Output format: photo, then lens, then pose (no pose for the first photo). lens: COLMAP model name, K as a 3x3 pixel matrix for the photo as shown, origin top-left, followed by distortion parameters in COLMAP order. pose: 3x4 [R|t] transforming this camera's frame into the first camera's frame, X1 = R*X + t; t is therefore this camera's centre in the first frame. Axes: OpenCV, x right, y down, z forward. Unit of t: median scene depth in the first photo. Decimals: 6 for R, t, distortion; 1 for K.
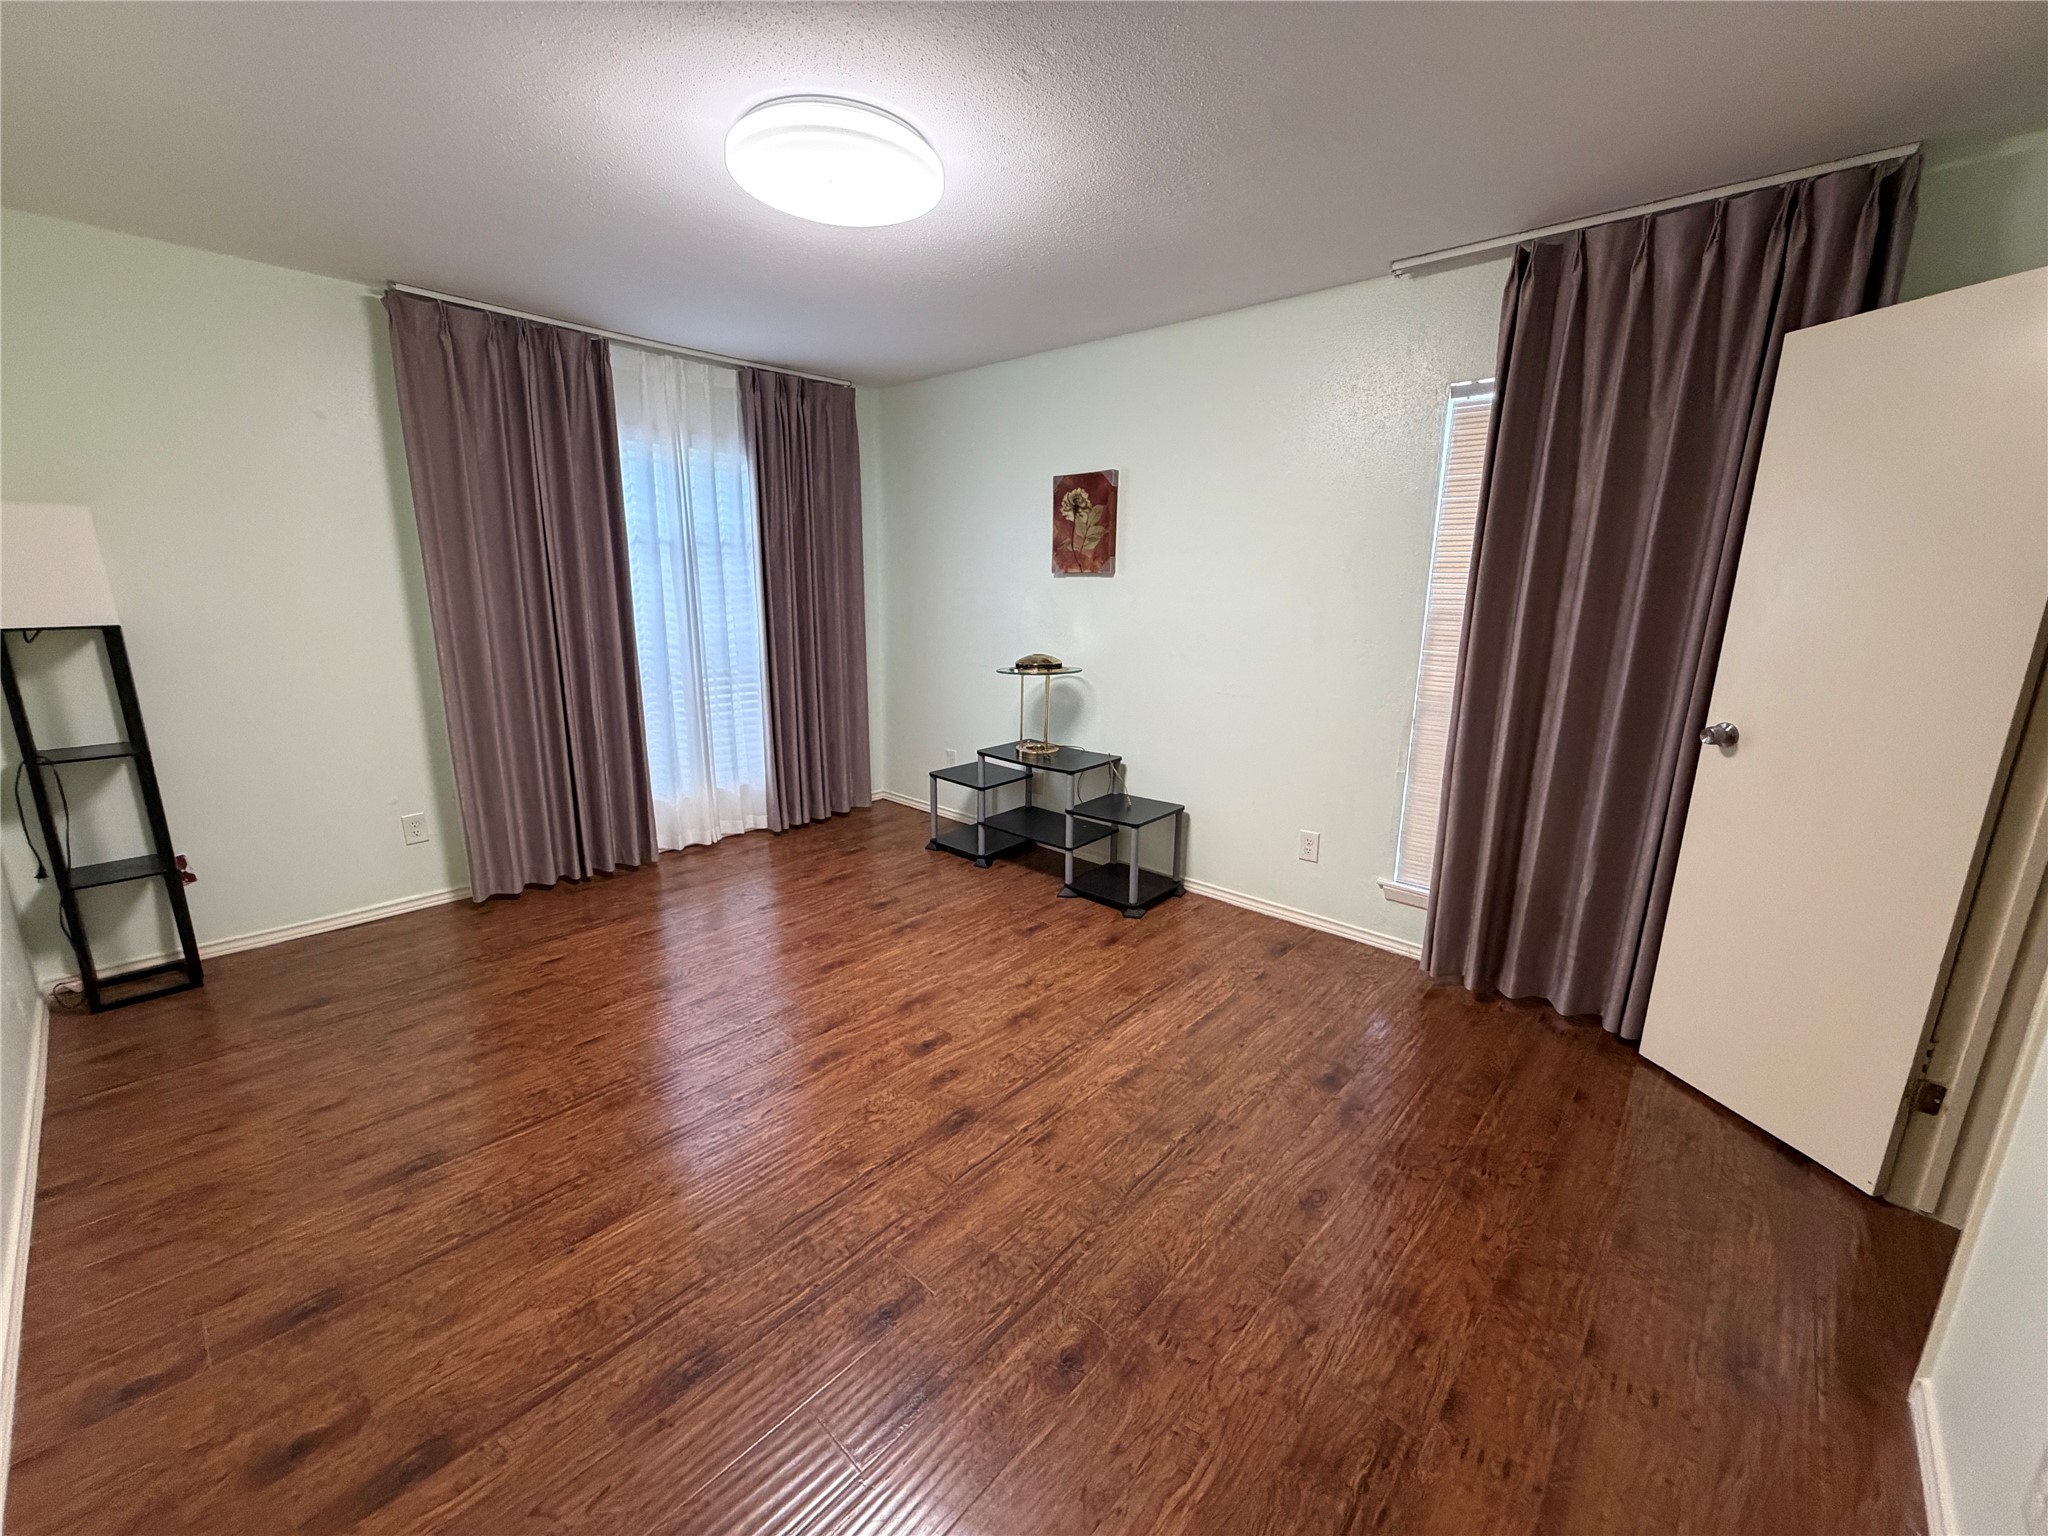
lens RADIAL K [[820.7, 0, 1016.3], [0, 820.7, 766.2], [0, 0, 1]] dist [-0.004423, -0.000488]
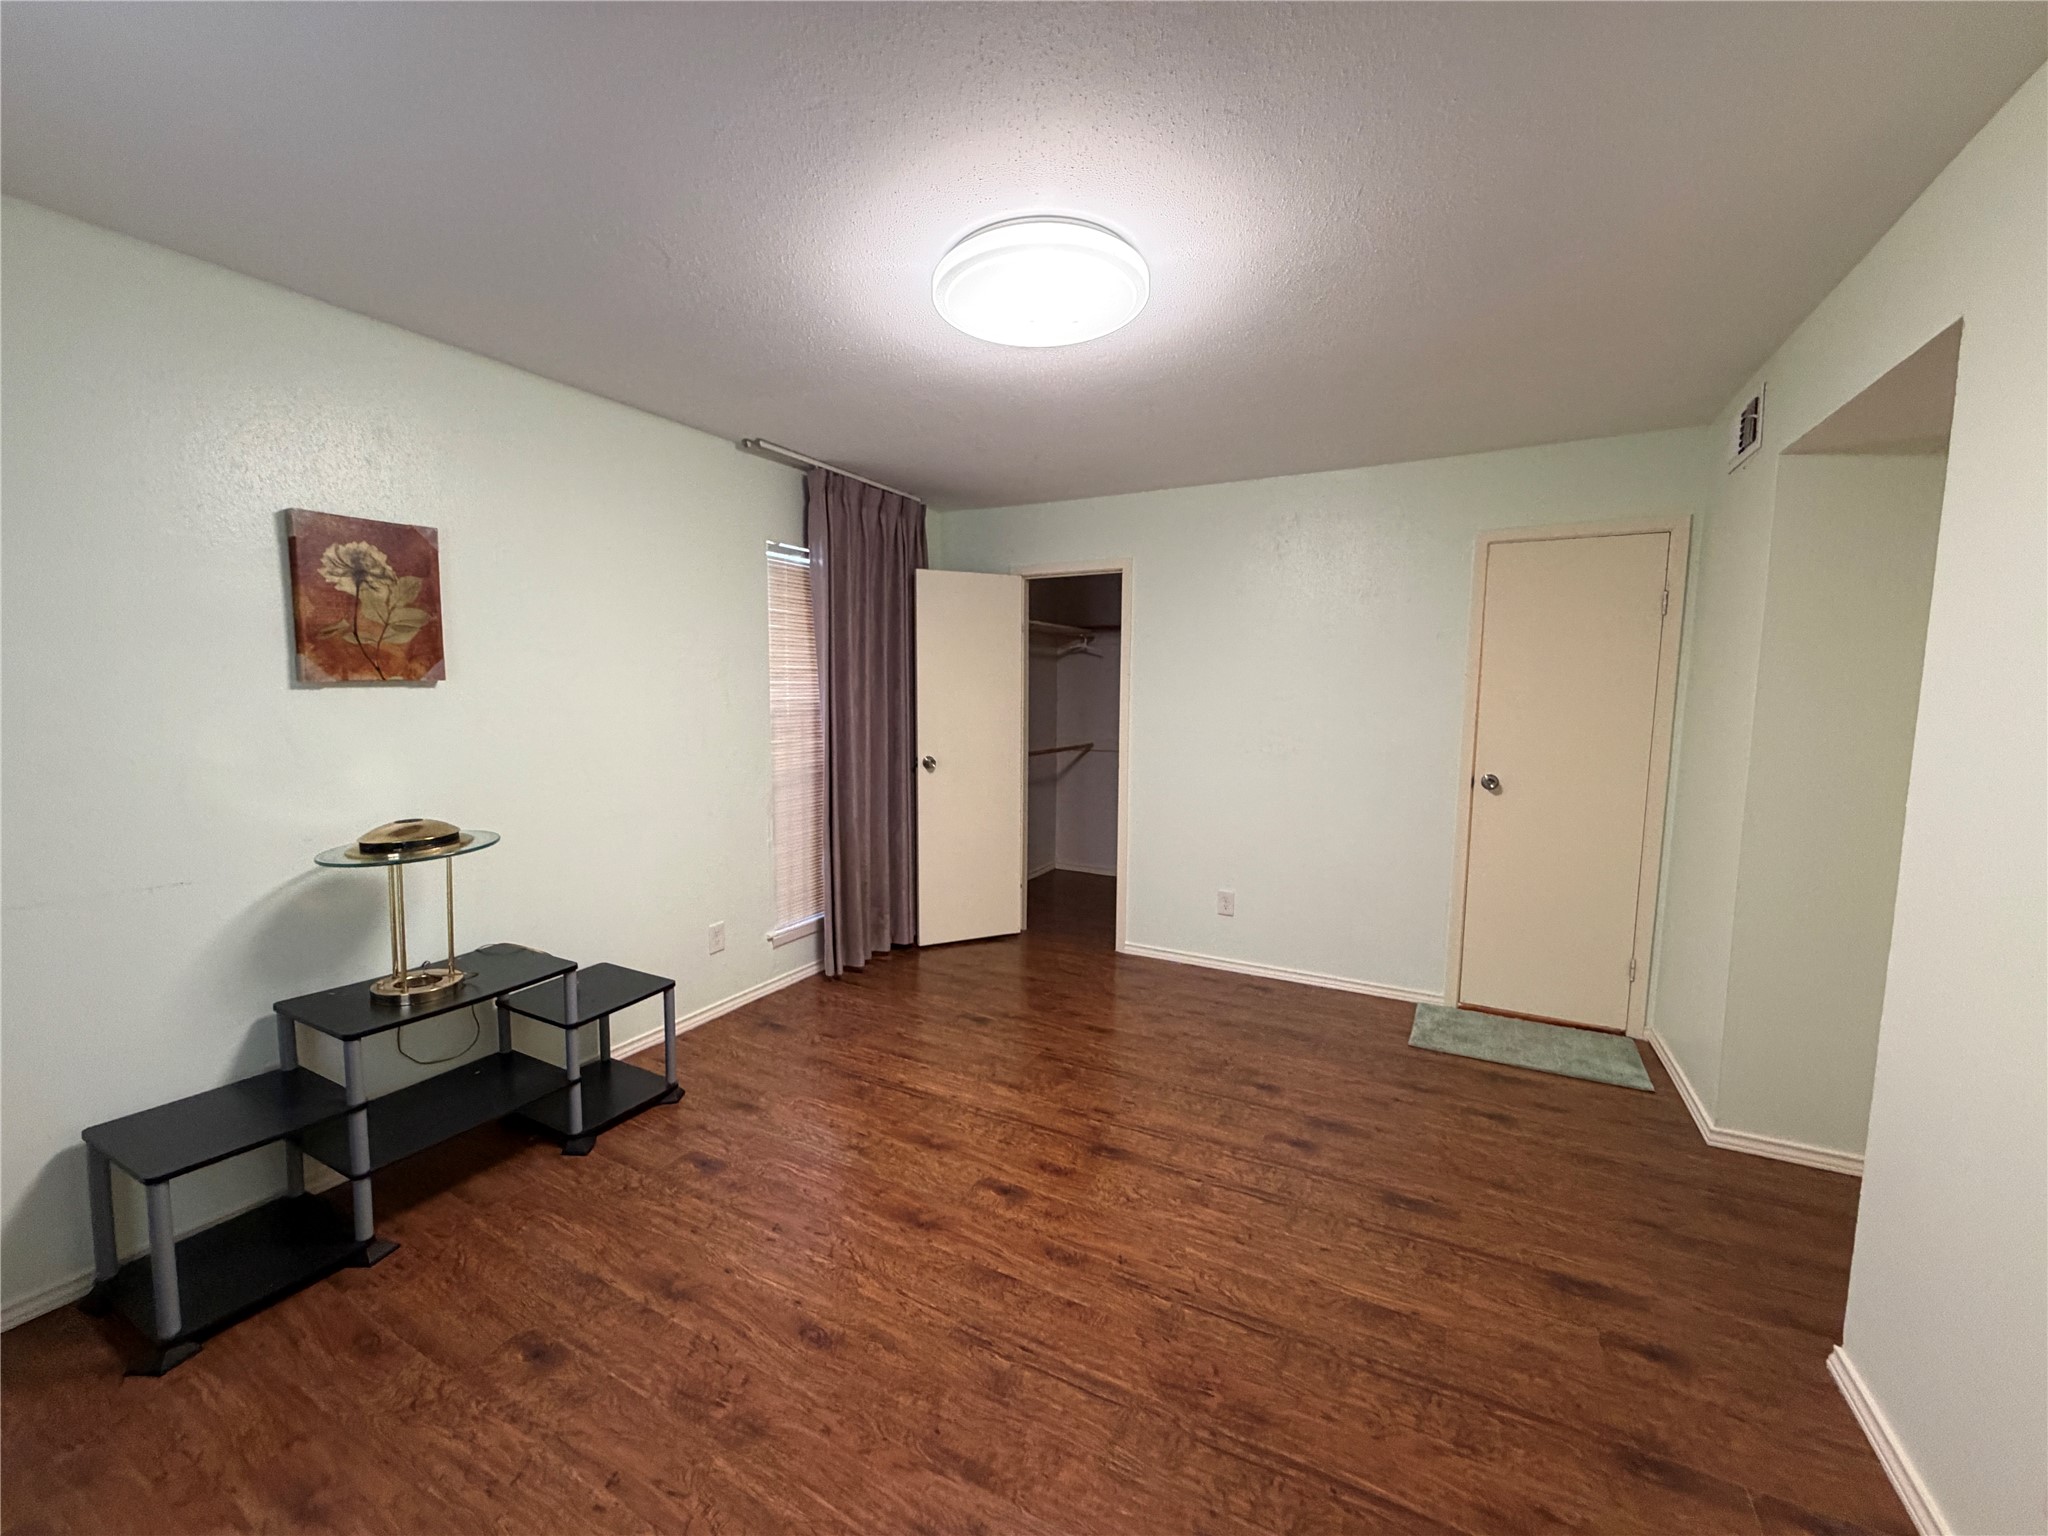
lens RADIAL K [[820.7, 0, 1018.3], [0, 820.7, 762.8], [0, 0, 1]] dist [-0.004423, -0.000488]
pose [[-0.250324, -0.105768, 0.962367, -0.887440], [0.208012, 0.964925, 0.160156, -0.251745], [-0.945552, 0.240275, -0.219543, 1.005192]]
